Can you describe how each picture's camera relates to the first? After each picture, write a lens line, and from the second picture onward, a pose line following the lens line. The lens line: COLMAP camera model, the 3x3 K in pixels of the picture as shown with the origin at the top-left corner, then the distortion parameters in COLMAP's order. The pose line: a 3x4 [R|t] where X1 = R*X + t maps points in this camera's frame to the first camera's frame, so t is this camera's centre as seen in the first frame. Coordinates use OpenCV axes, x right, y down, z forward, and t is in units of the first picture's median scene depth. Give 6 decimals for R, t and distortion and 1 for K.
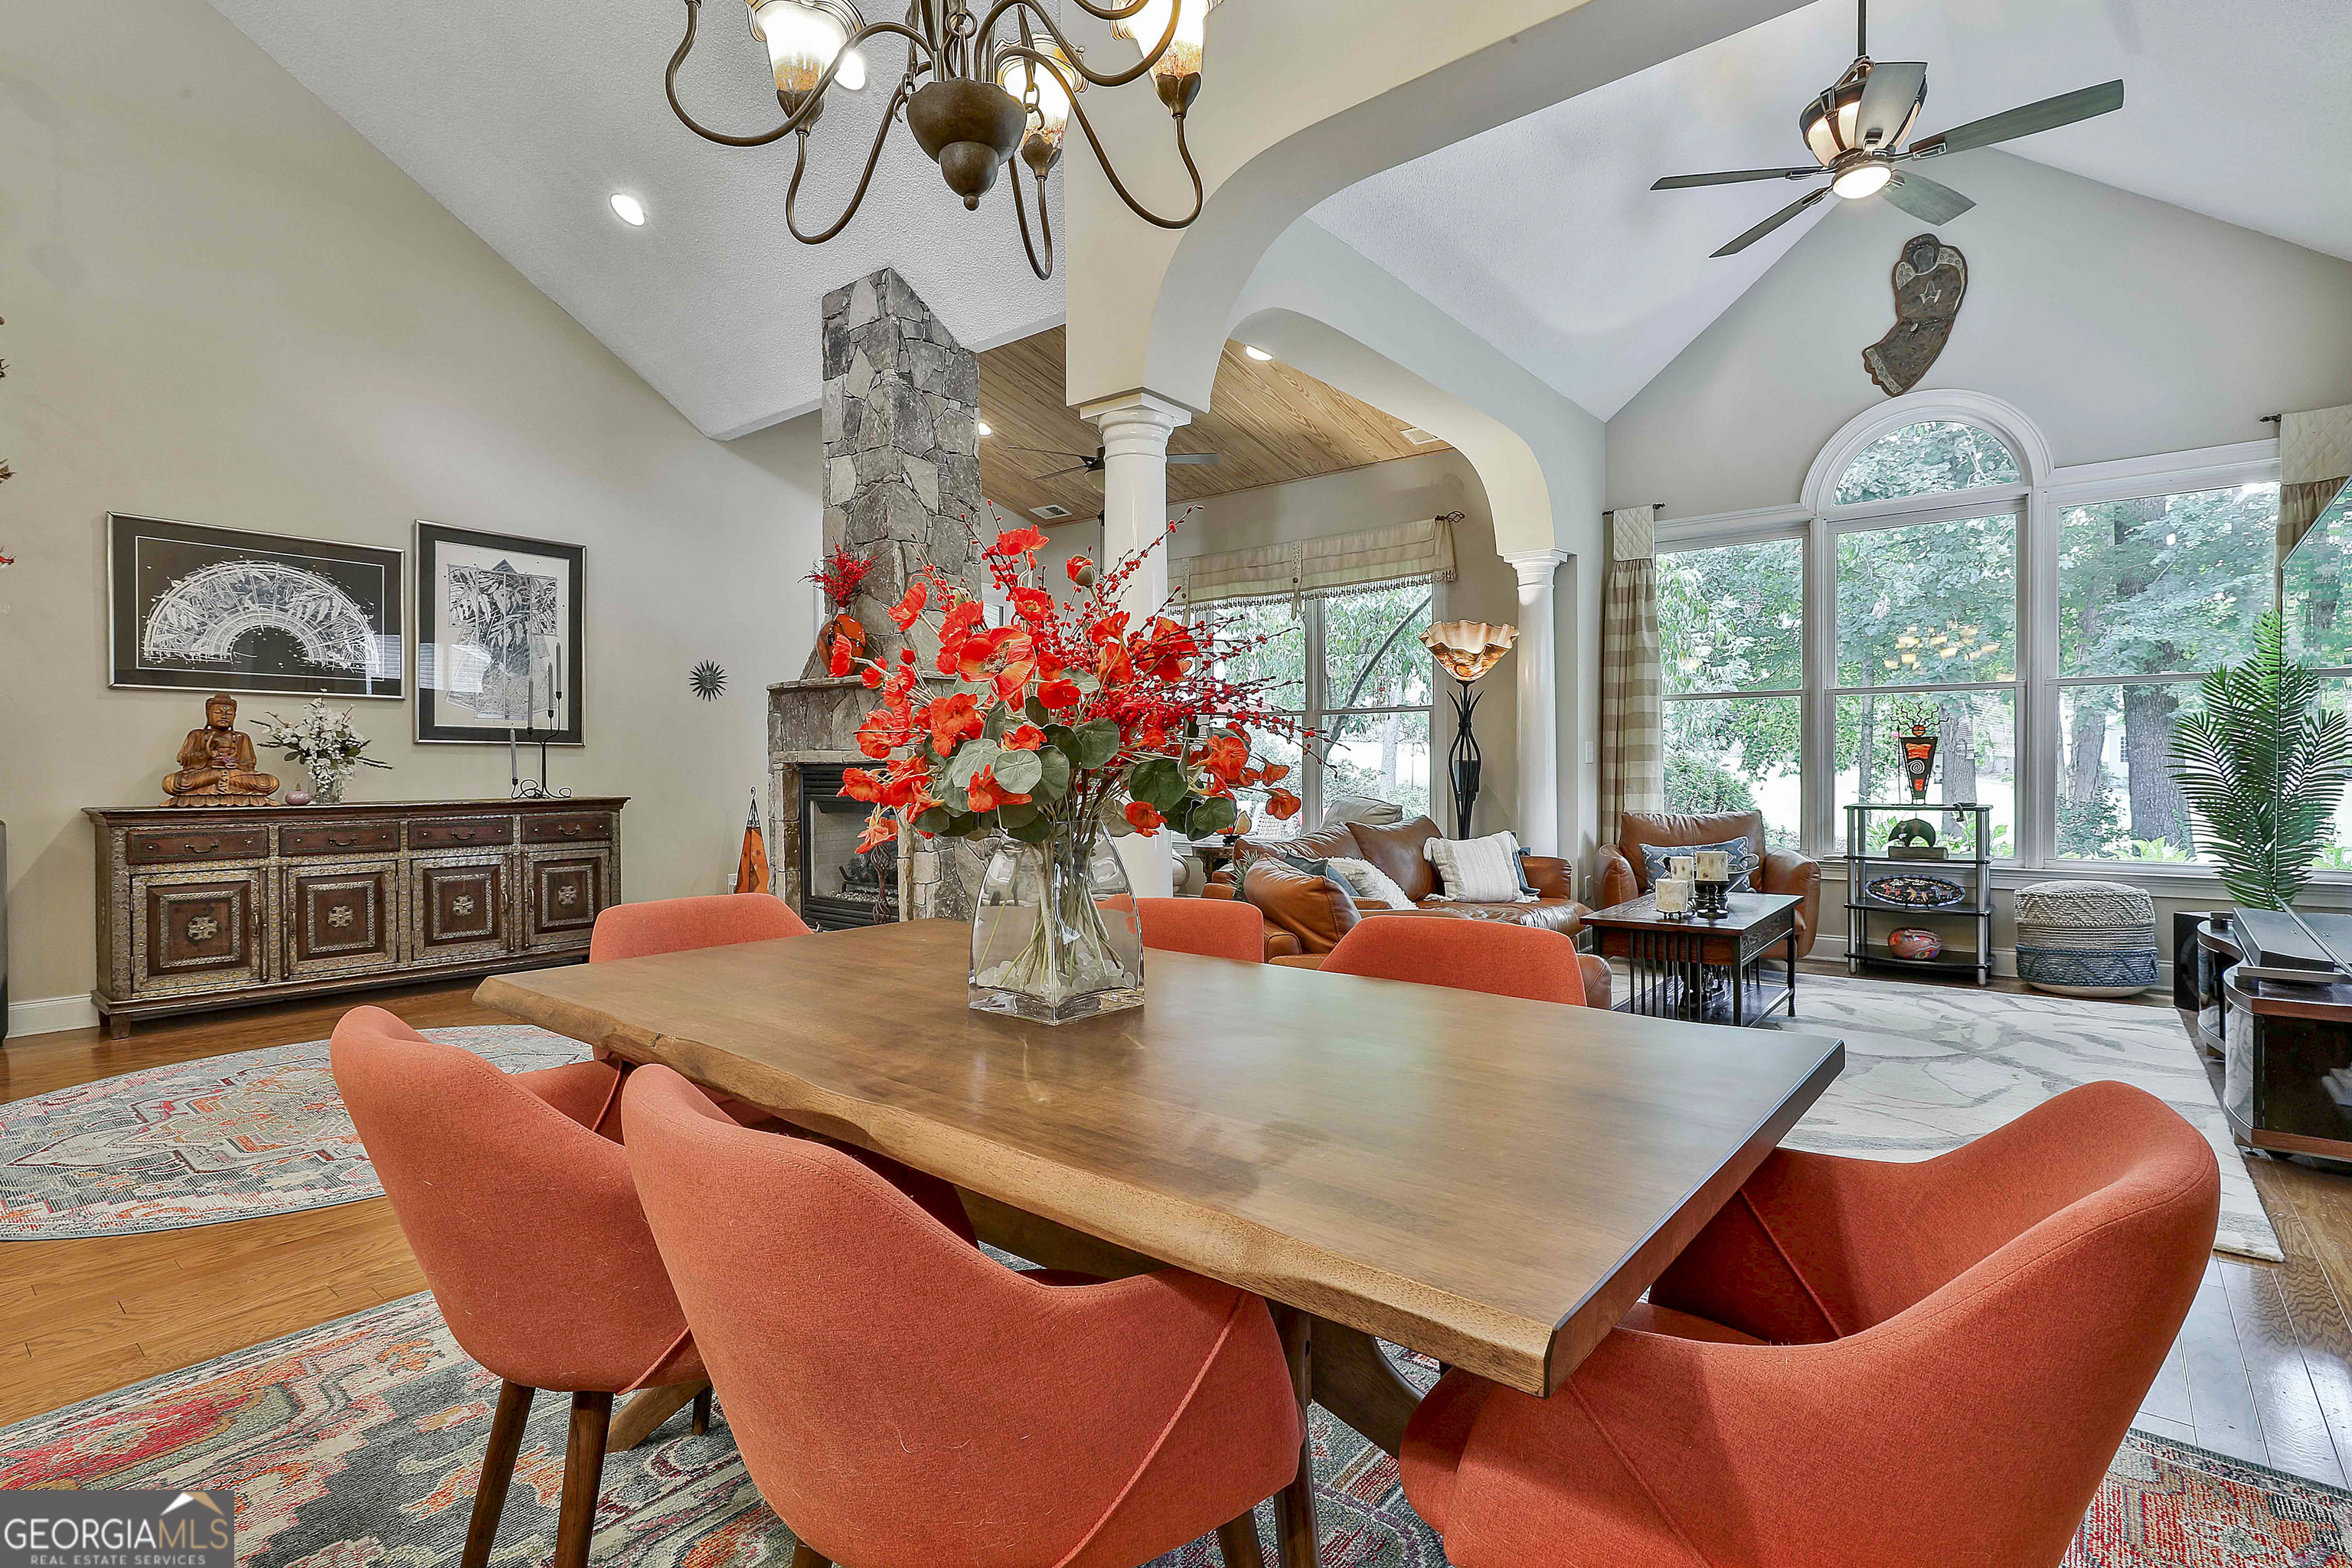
lens RADIAL K [[1115.2, 0, 1181.9], [0, 1115.2, 780.9], [0, 0, 1]] dist [-0.001838, 0.001349]
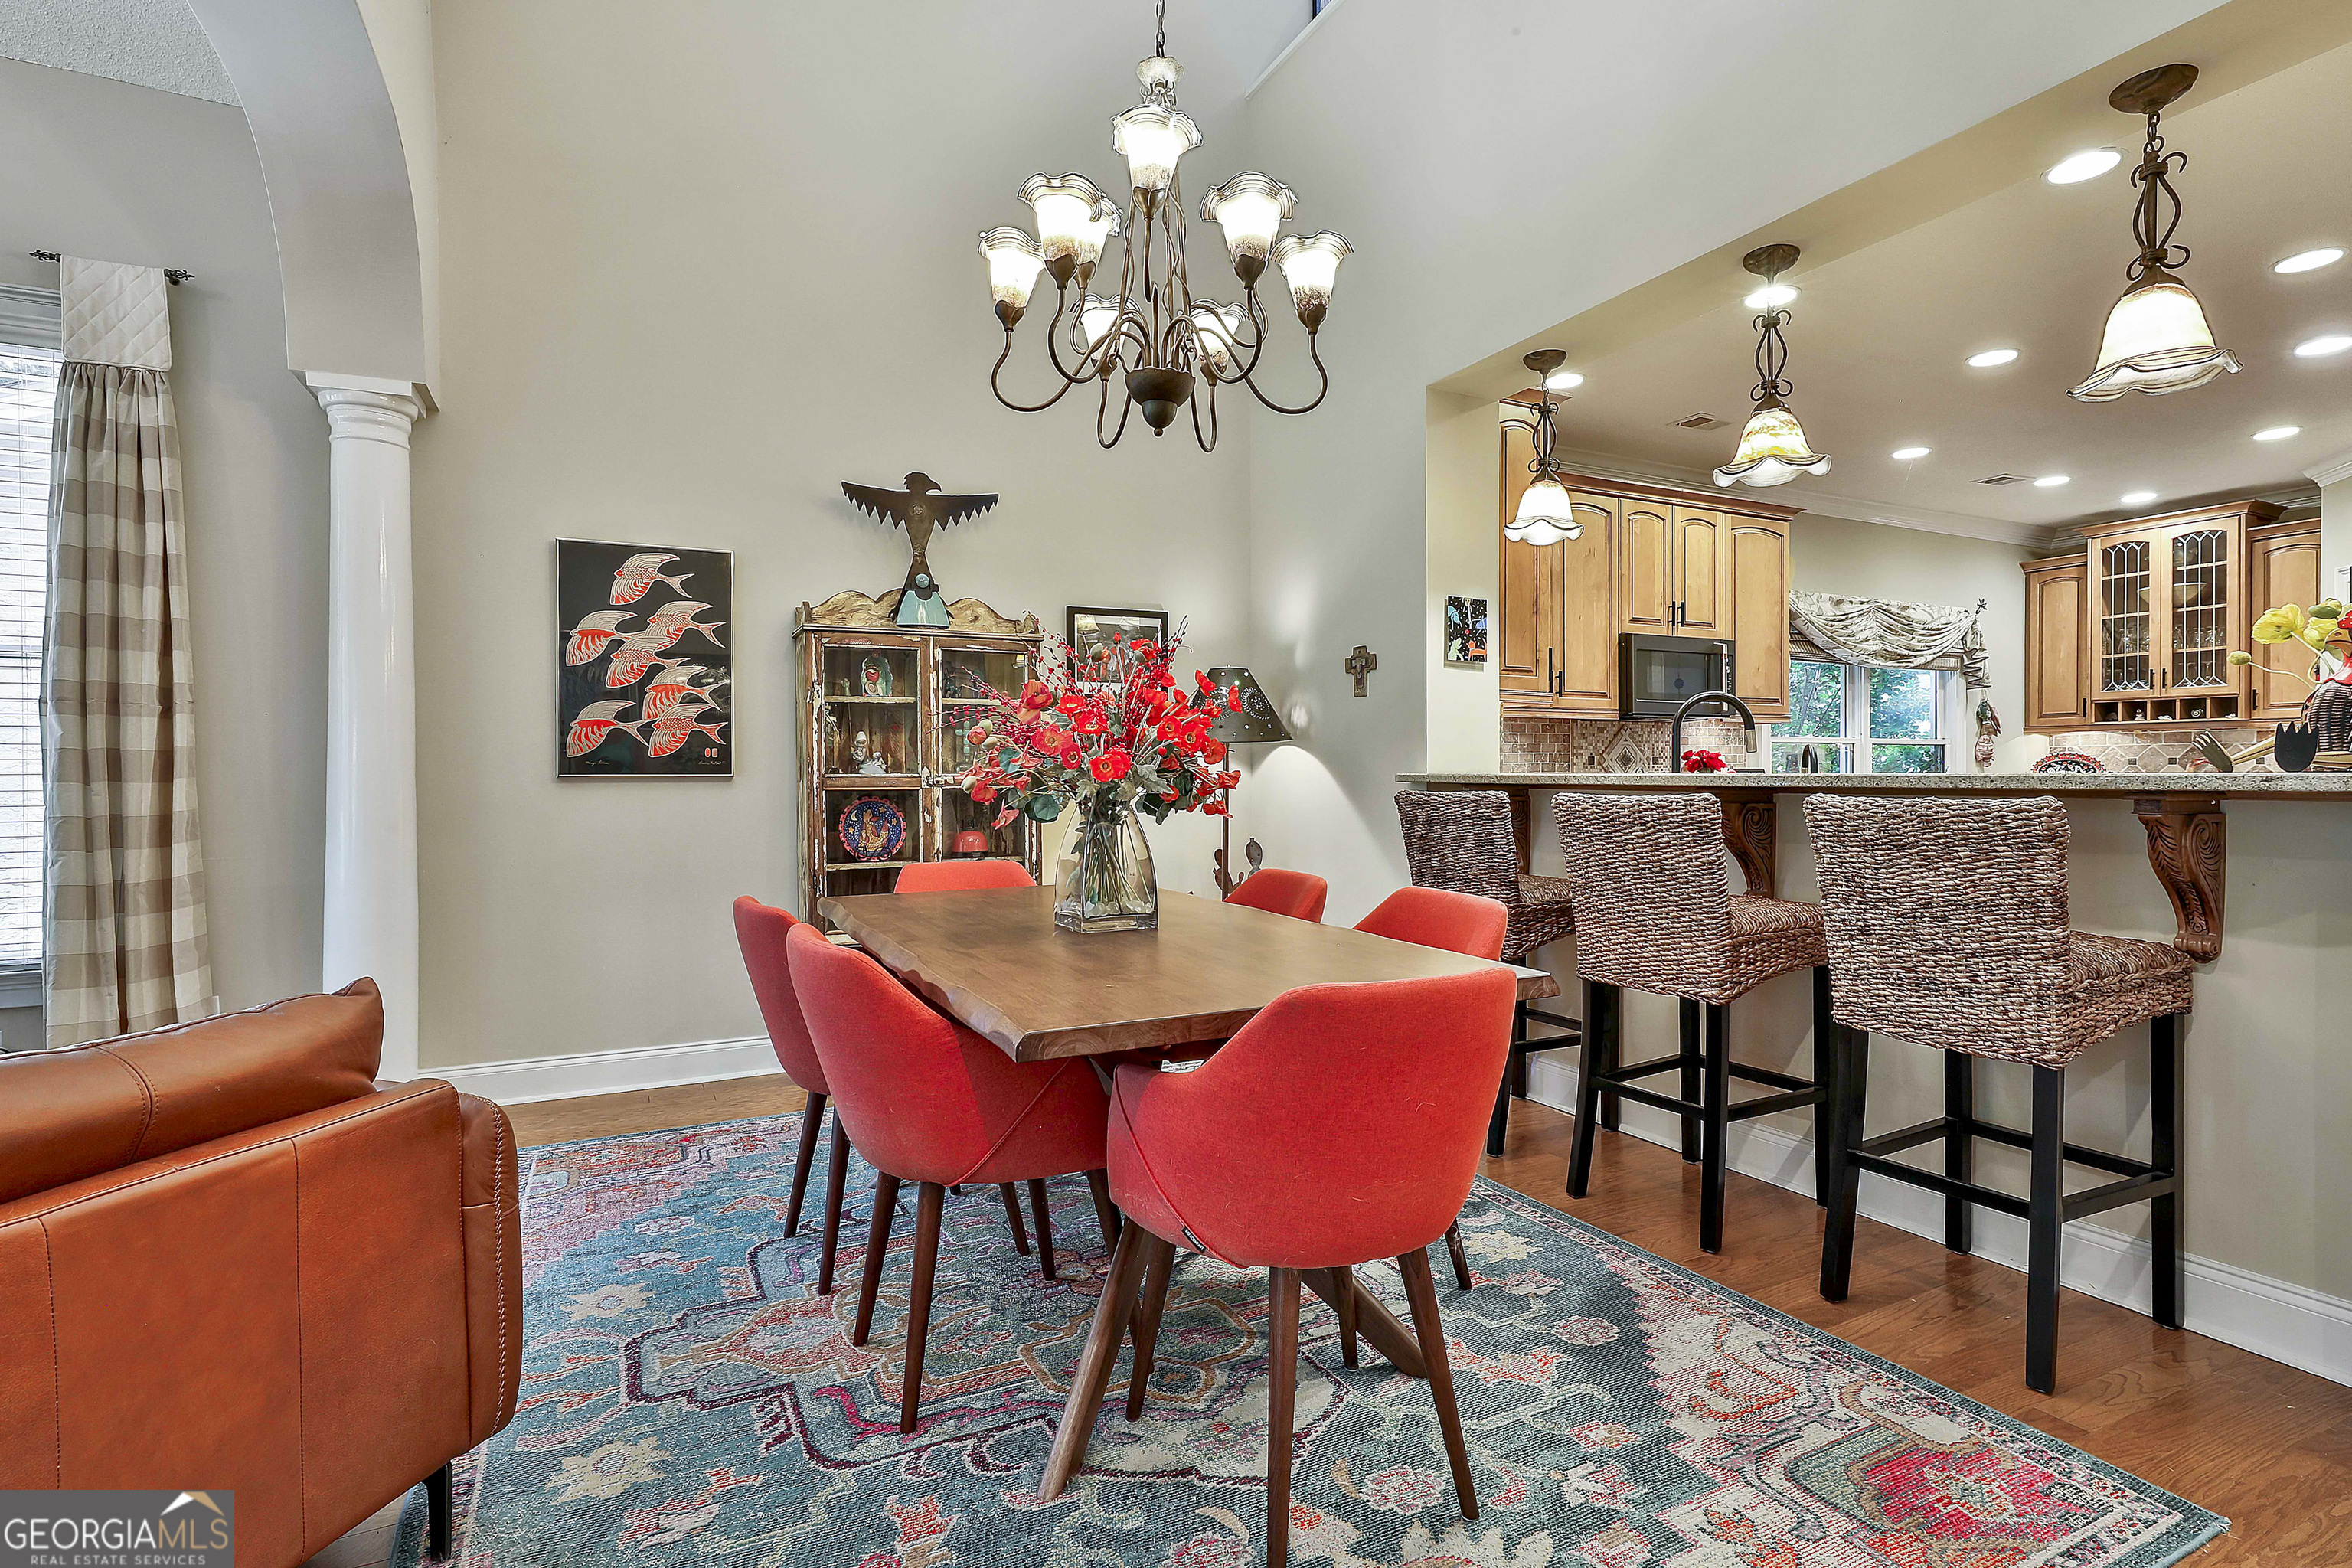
lens RADIAL K [[1134.1, 0, 1176.0], [0, 1134.1, 784.0], [0, 0, 1]] dist [-0.002294, -0.000073]
pose [[-0.910074, 0.006420, 0.414396, -0.252389], [0.018682, 0.999499, 0.025544, -0.009875], [-0.414025, 0.030989, -0.909738, 0.705223]]
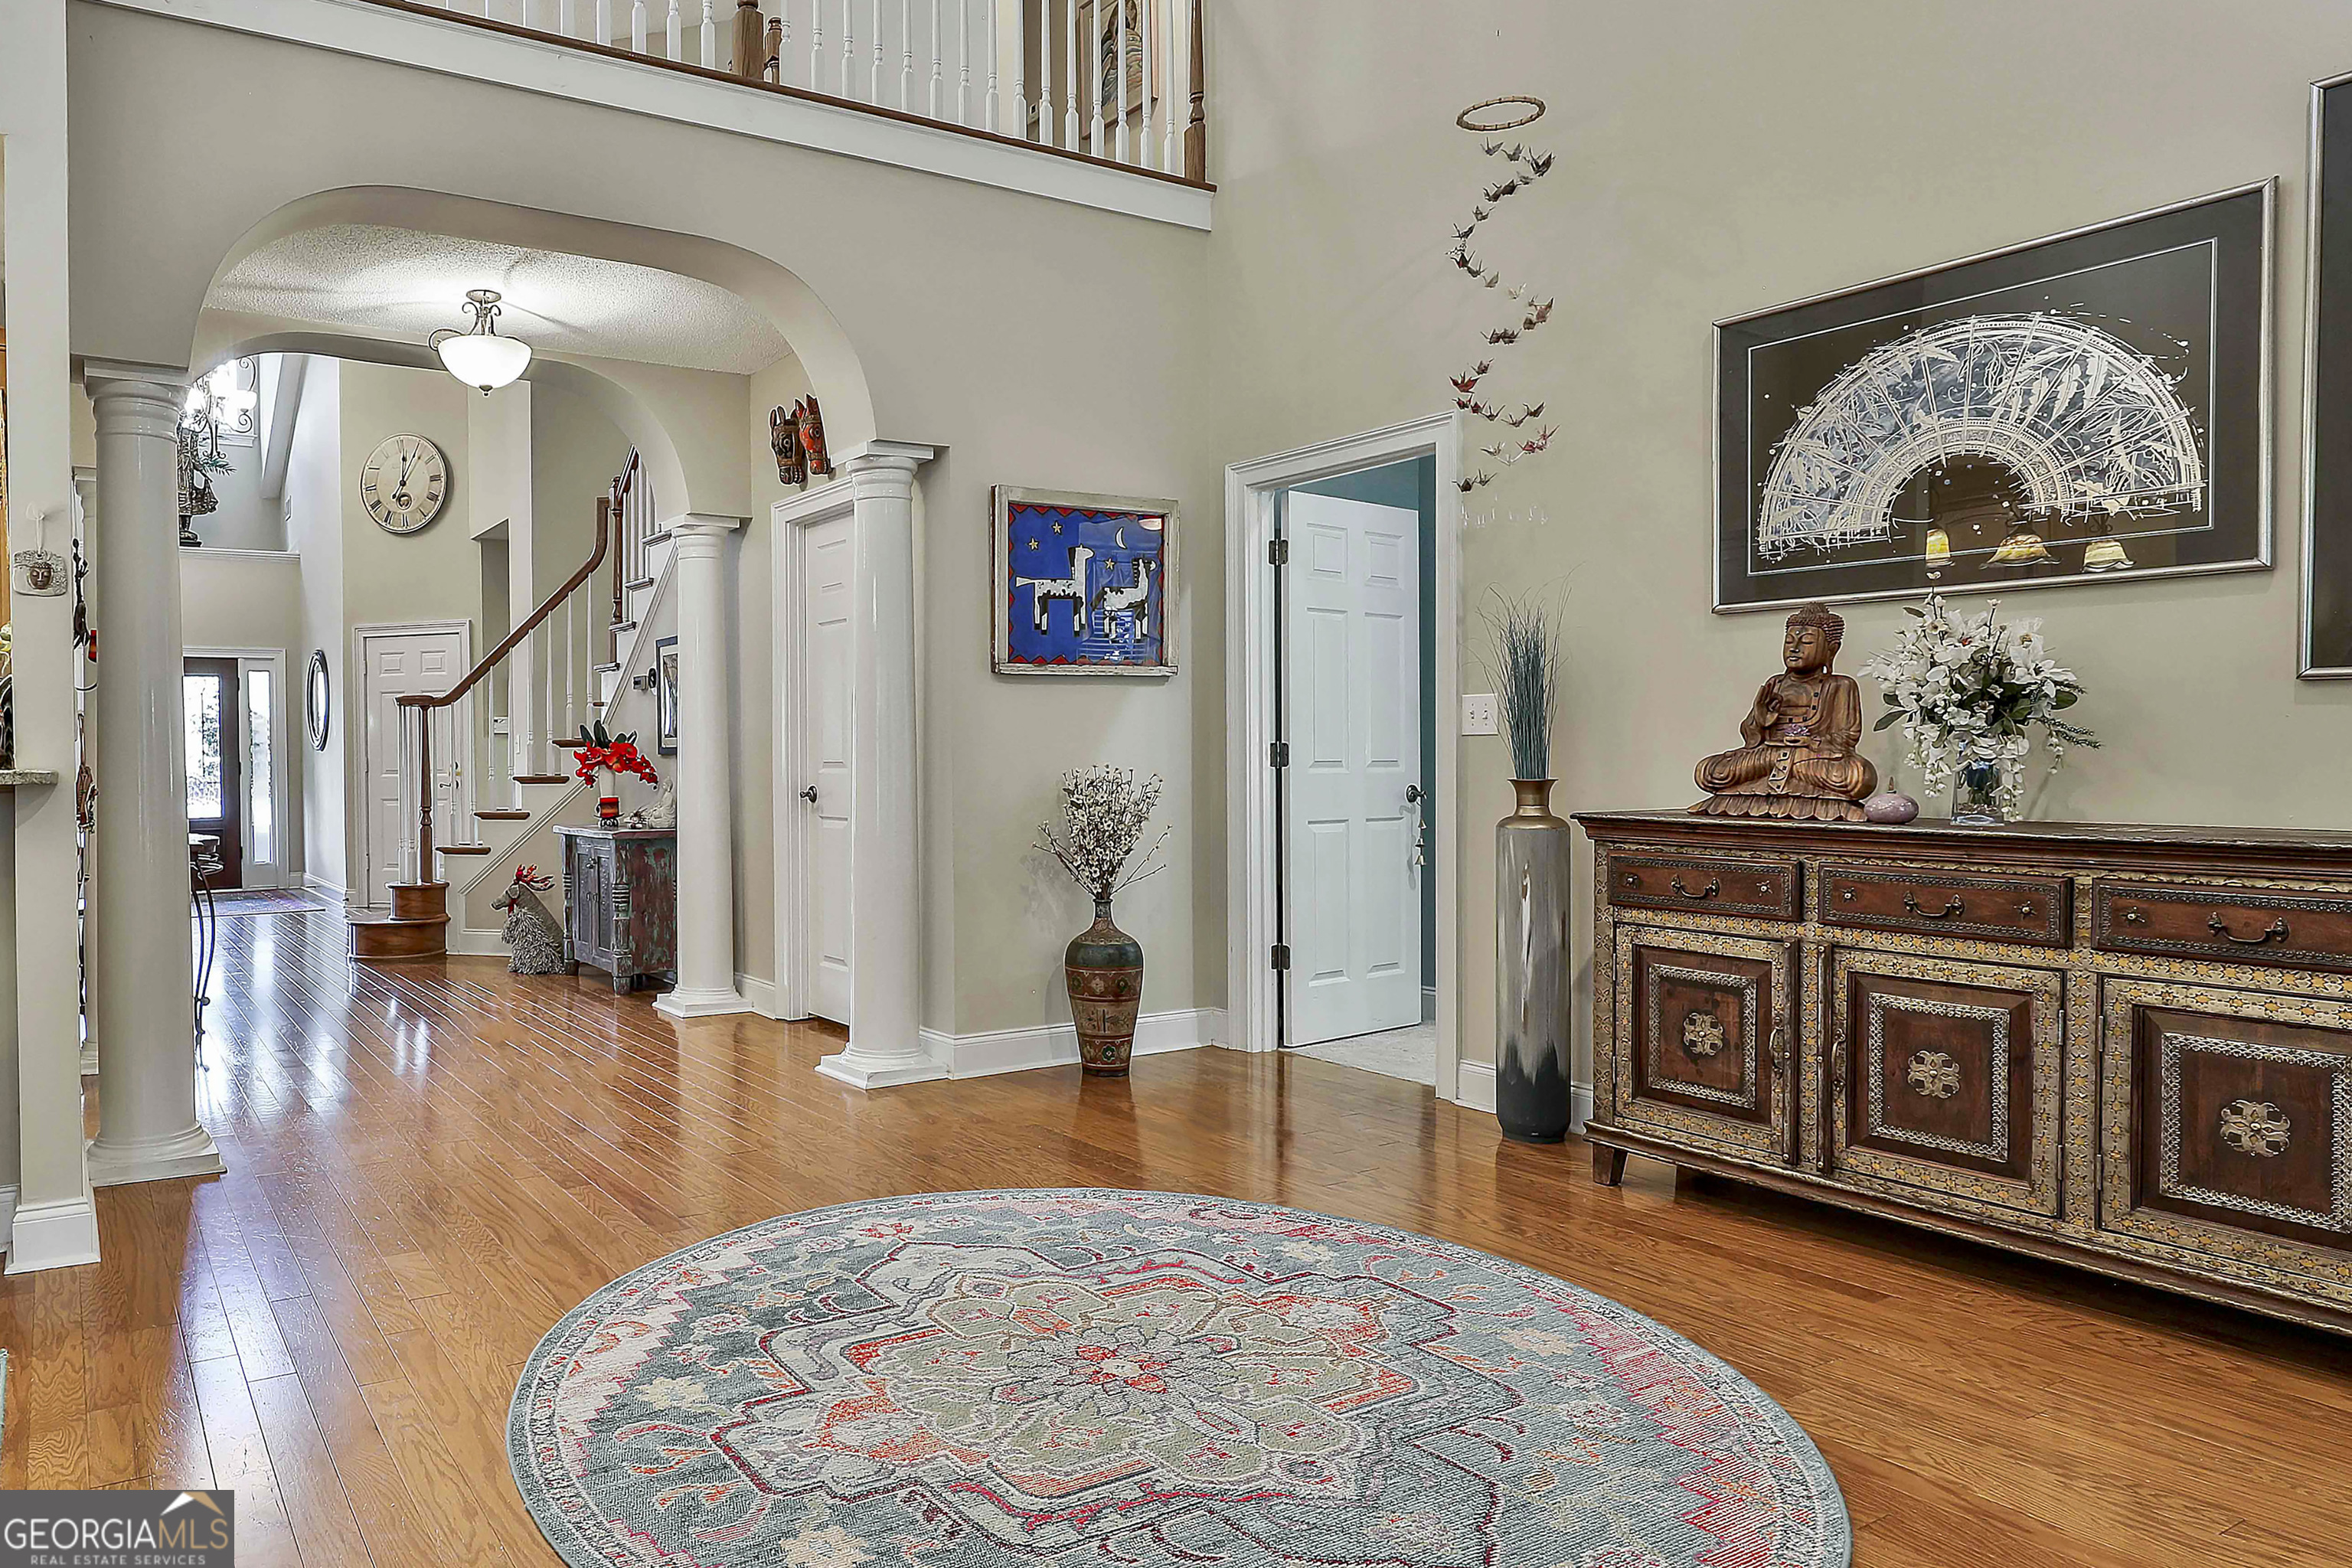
lens RADIAL K [[1472.1, 0, 832.5], [0, 1472.1, 780.3], [0, 0, 1]] dist [-0.004852, 0.001587]
pose [[-0.390979, 0.023341, -0.920104, -0.033174], [-0.004360, 0.999620, 0.027211, -0.011066], [0.920389, 0.014650, -0.390729, 0.776916]]
